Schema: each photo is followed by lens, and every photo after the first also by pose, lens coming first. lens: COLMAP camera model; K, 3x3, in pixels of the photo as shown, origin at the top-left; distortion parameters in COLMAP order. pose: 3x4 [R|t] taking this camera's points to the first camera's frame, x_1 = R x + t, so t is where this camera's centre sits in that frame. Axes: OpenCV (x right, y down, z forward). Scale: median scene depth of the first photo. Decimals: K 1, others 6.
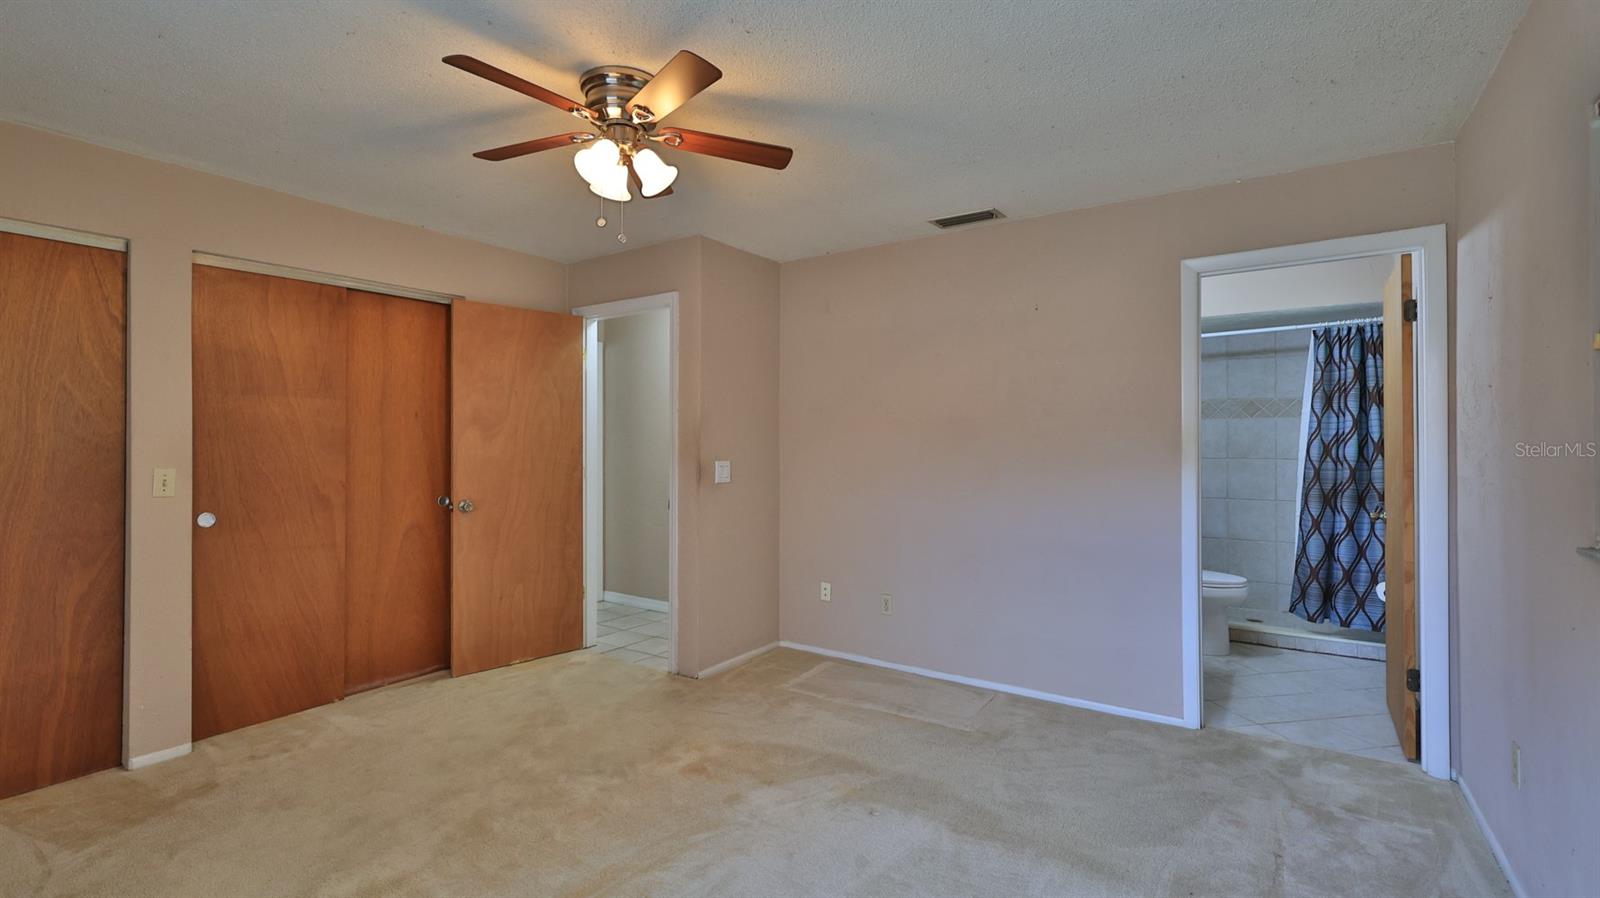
lens RADIAL K [[703.7, 0, 798.0], [0, 703.7, 440.9], [0, 0, 1]] dist [-0.006777, 0.001254]
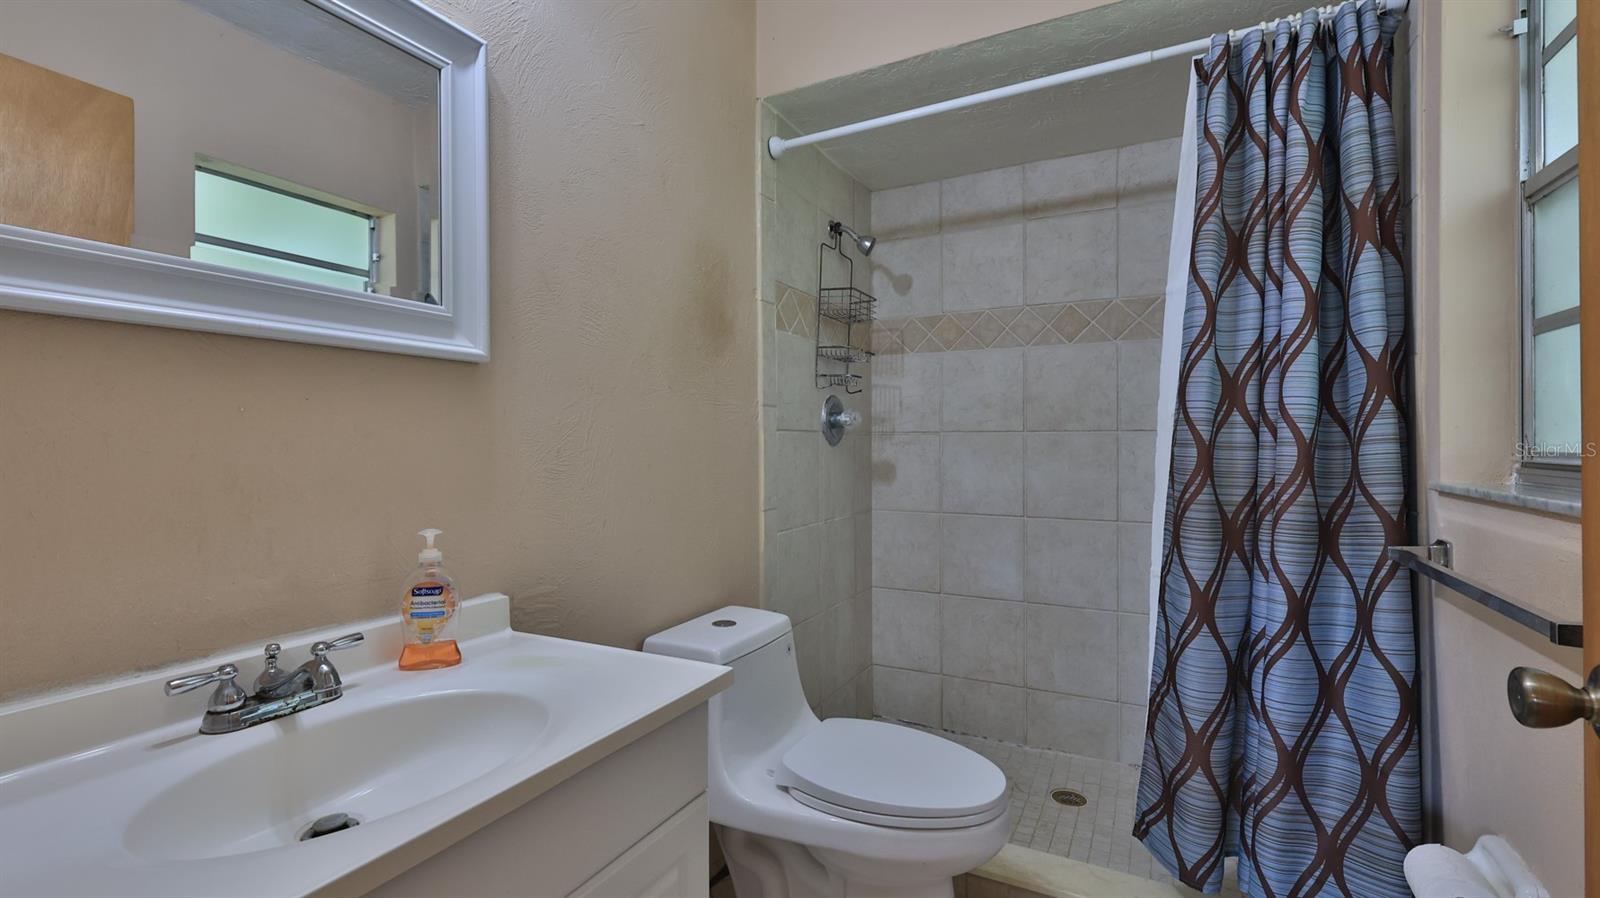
lens RADIAL K [[703.7, 0, 798.2], [0, 703.7, 444.8], [0, 0, 1]] dist [-0.006777, 0.001254]
pose [[0.992073, -0.003938, 0.125601, 0.499106], [0.002892, 0.999960, 0.008507, 0.036537], [-0.125629, -0.008076, 0.992044, 0.684361]]
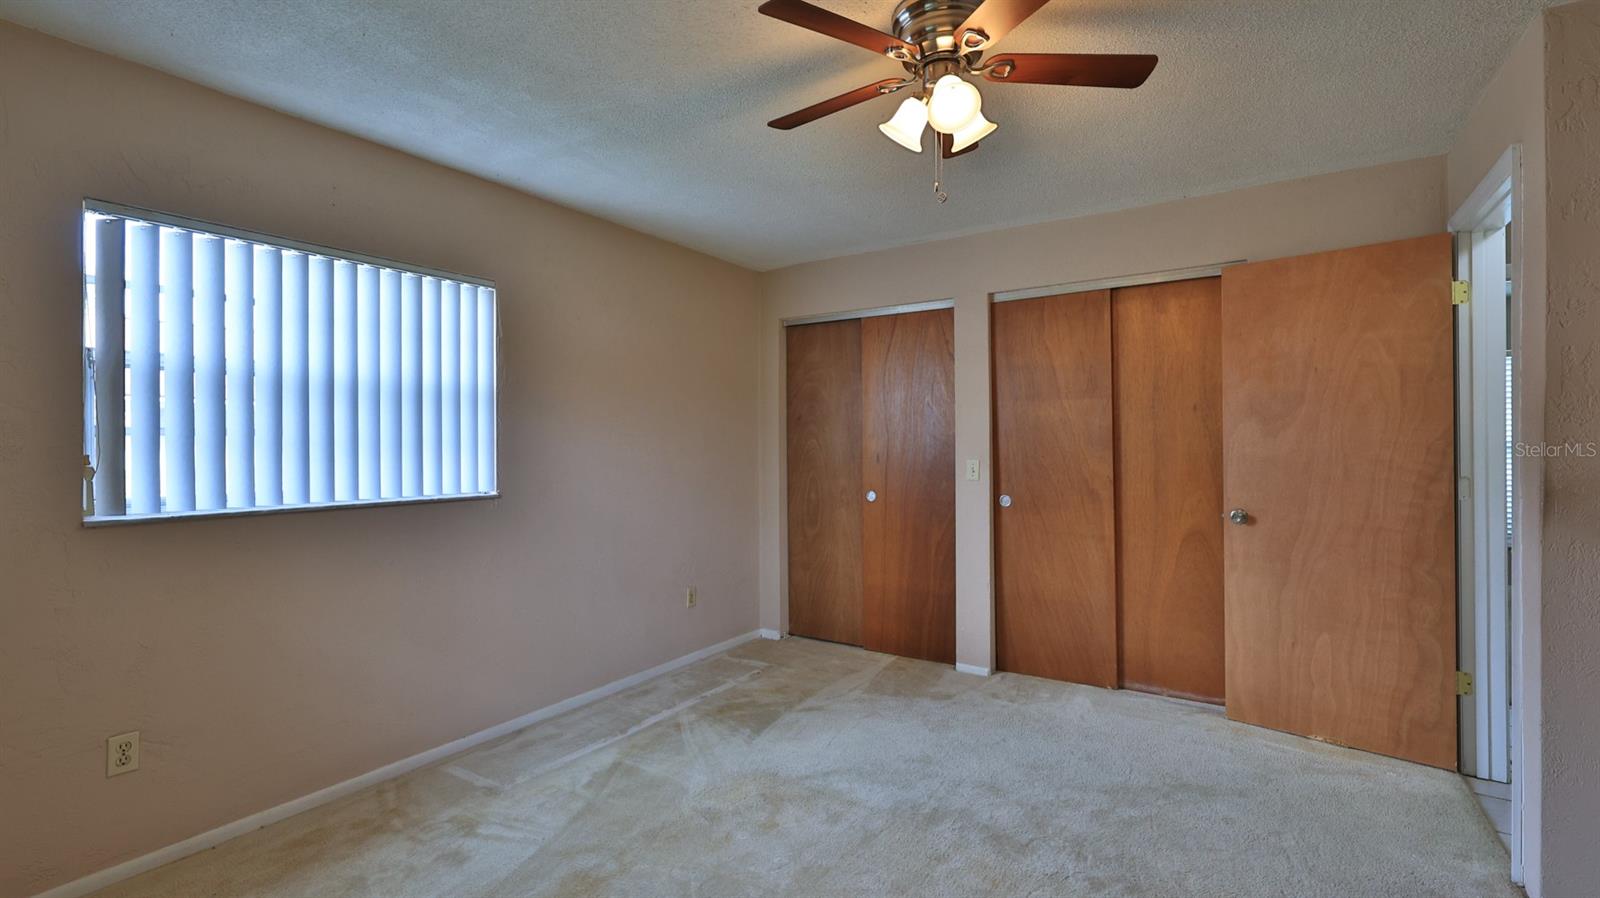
lens RADIAL K [[703.7, 0, 793.5], [0, 703.7, 444.2], [0, 0, 1]] dist [-0.006777, 0.001254]
pose [[0.012521, 0.001583, -0.999920, 0.880252], [0.007043, 0.999974, 0.001672, 0.010343], [0.999897, -0.007063, 0.012510, 1.225412]]
